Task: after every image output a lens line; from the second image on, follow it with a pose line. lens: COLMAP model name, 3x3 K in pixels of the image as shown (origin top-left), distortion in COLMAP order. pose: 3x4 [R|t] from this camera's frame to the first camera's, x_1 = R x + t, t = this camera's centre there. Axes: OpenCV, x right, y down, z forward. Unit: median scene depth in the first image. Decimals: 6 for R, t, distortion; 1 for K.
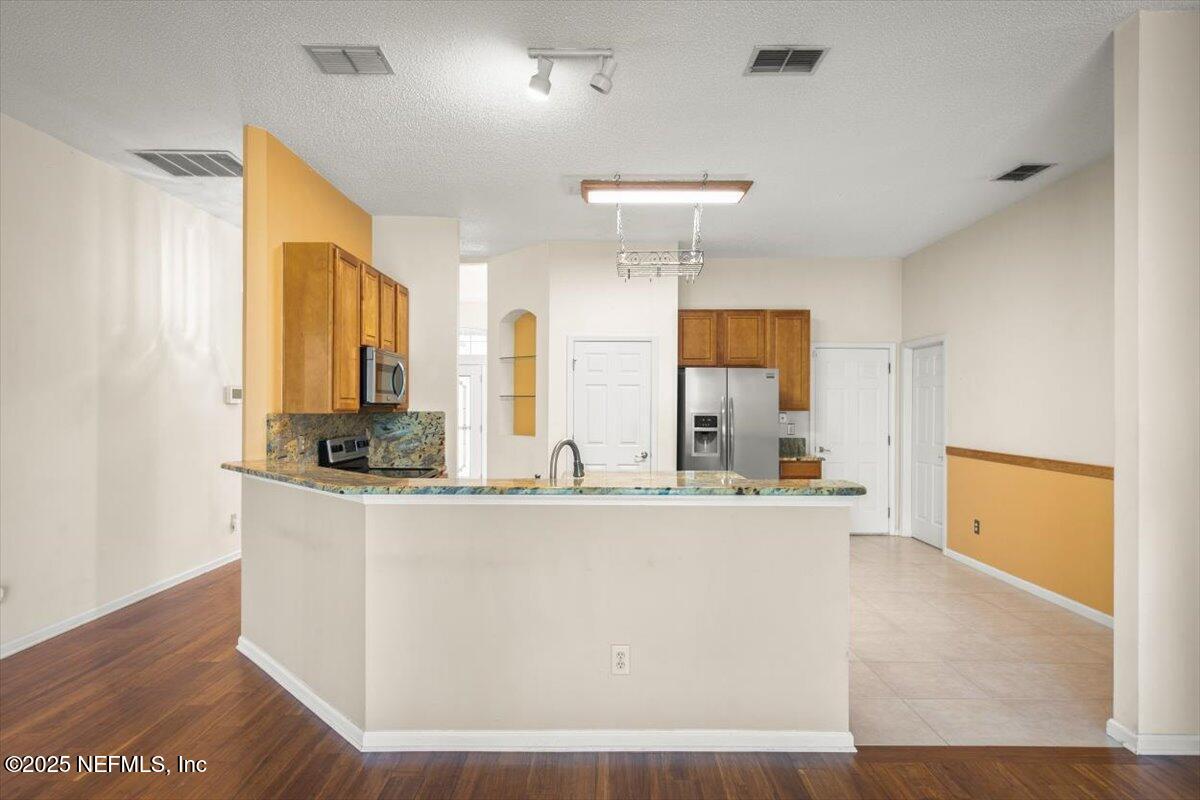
lens RADIAL K [[660.8, 0, 601.4], [0, 660.8, 403.4], [0, 0, 1]] dist [0.007391, -0.001069]
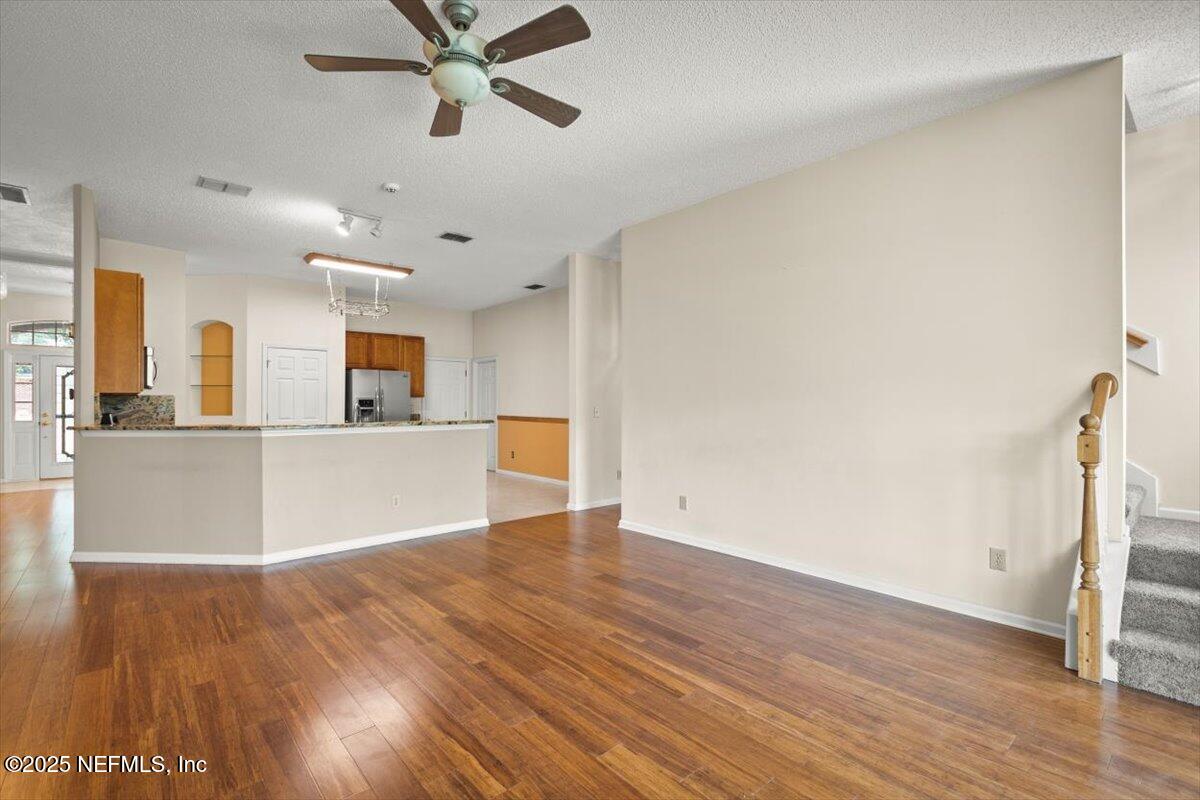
lens RADIAL K [[540.5, 0, 599.4], [0, 540.5, 399.9], [0, 0, 1]] dist [0.005453, -0.000687]
pose [[0.750002, -0.002660, 0.661431, -0.282378], [0.004571, 0.999989, -0.001162, 0.023804], [-0.661420, 0.003895, 0.750005, -0.350366]]
